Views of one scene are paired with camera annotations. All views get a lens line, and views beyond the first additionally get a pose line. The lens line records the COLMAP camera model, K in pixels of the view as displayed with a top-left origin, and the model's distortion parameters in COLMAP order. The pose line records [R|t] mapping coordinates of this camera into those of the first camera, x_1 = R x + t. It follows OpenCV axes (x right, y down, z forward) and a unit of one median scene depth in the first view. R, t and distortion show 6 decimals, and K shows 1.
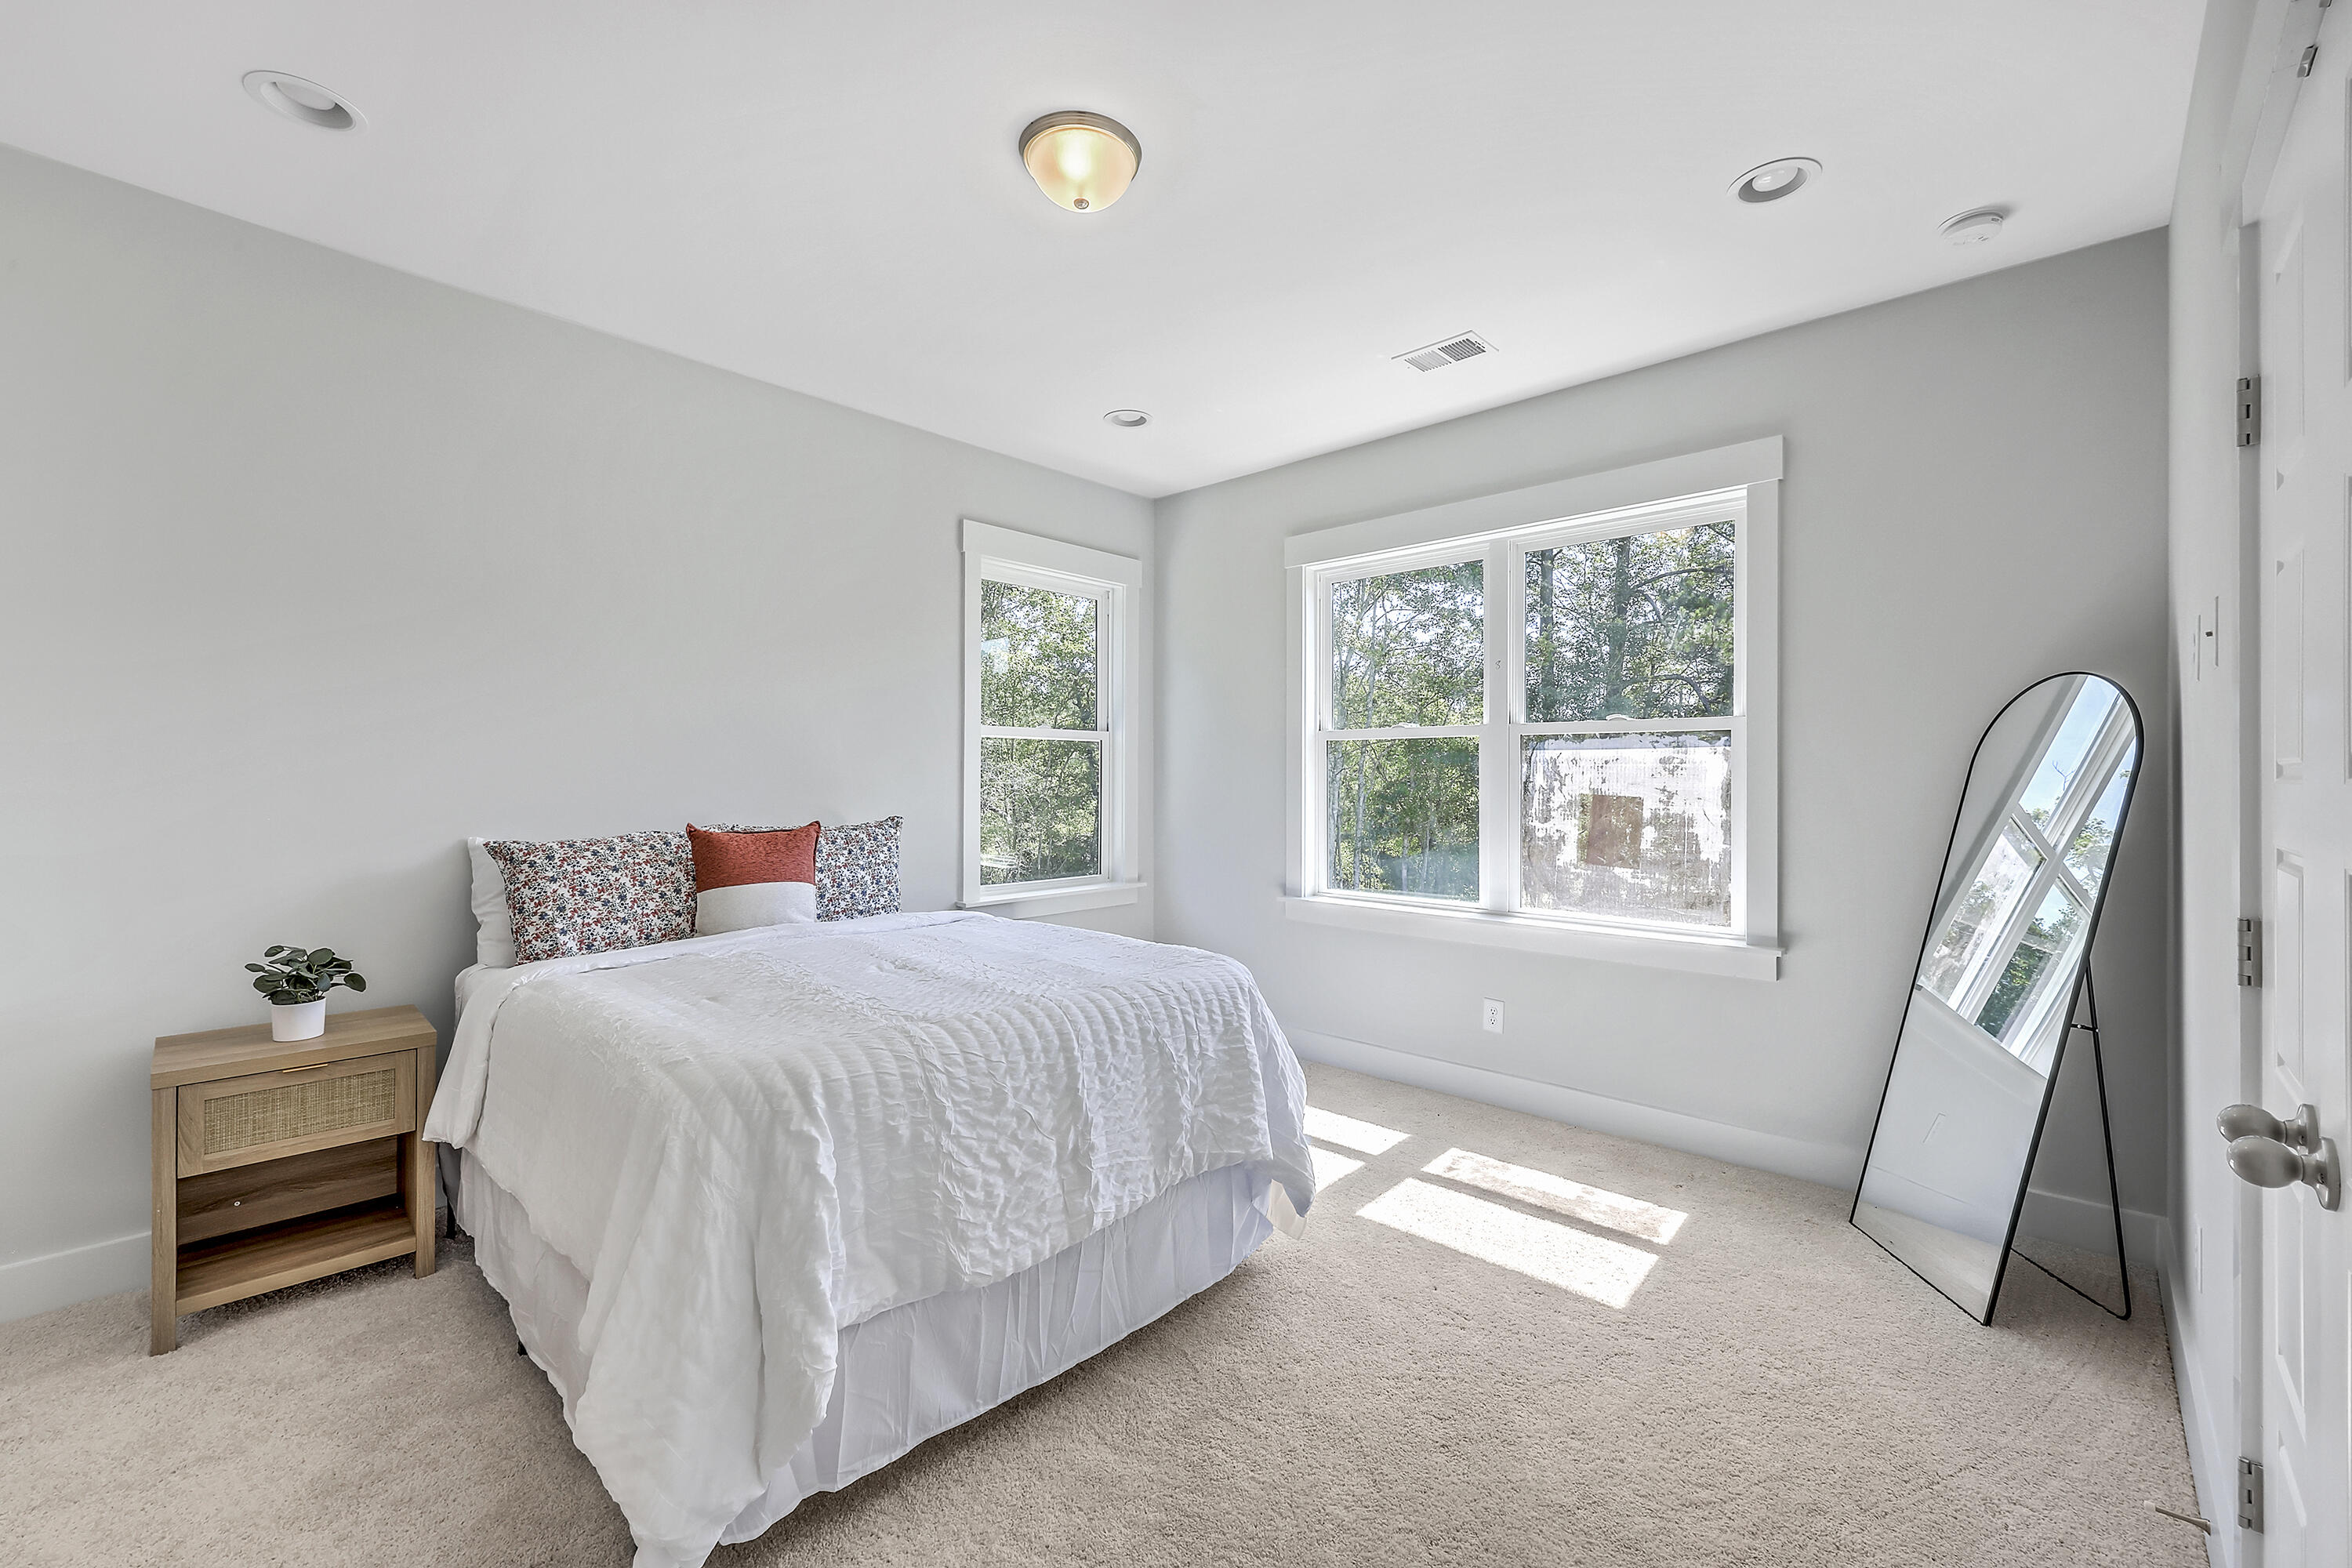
lens RADIAL K [[968.0, 0, 1182.2], [0, 968.0, 776.3], [0, 0, 1]] dist [-0.000731, 0.000646]
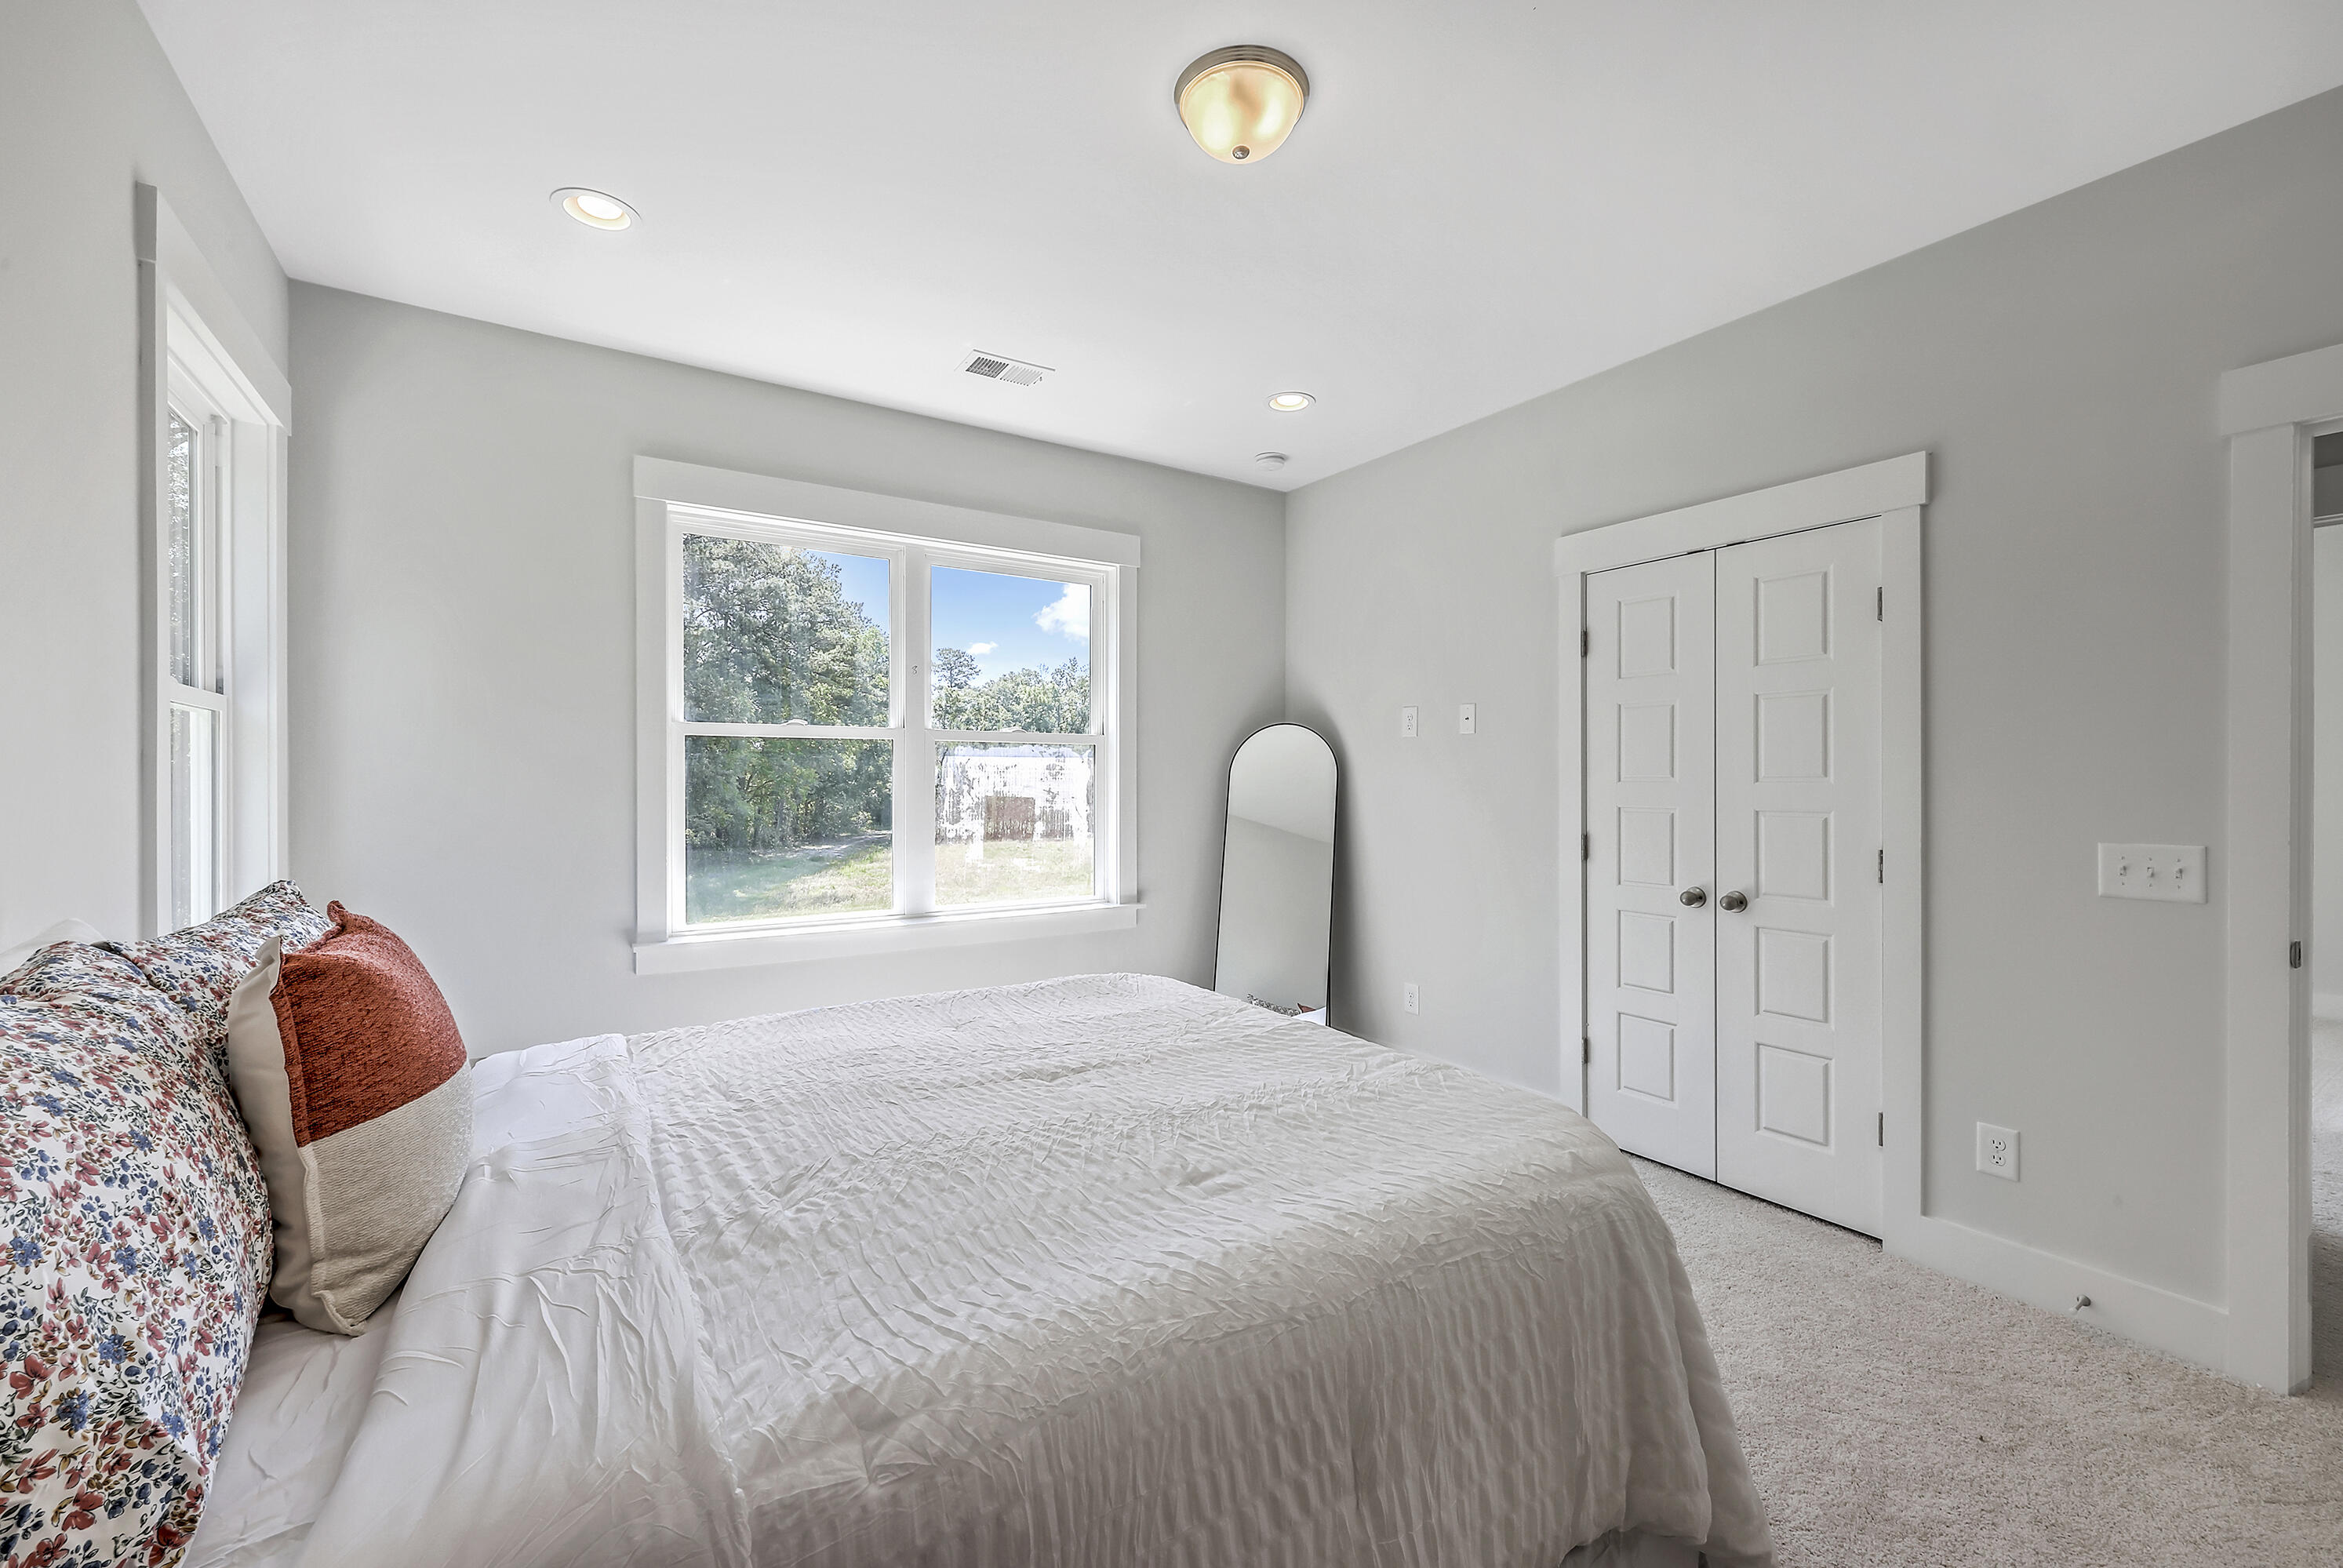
lens RADIAL K [[964.3, 0, 1189.7], [0, 964.3, 776.9], [0, 0, 1]] dist [-0.000731, 0.000646]
pose [[0.230906, -0.000908, 0.972976, -0.621367], [0.000991, 0.999999, 0.000698, -0.004301], [-0.972976, 0.000803, 0.230907, 0.521447]]
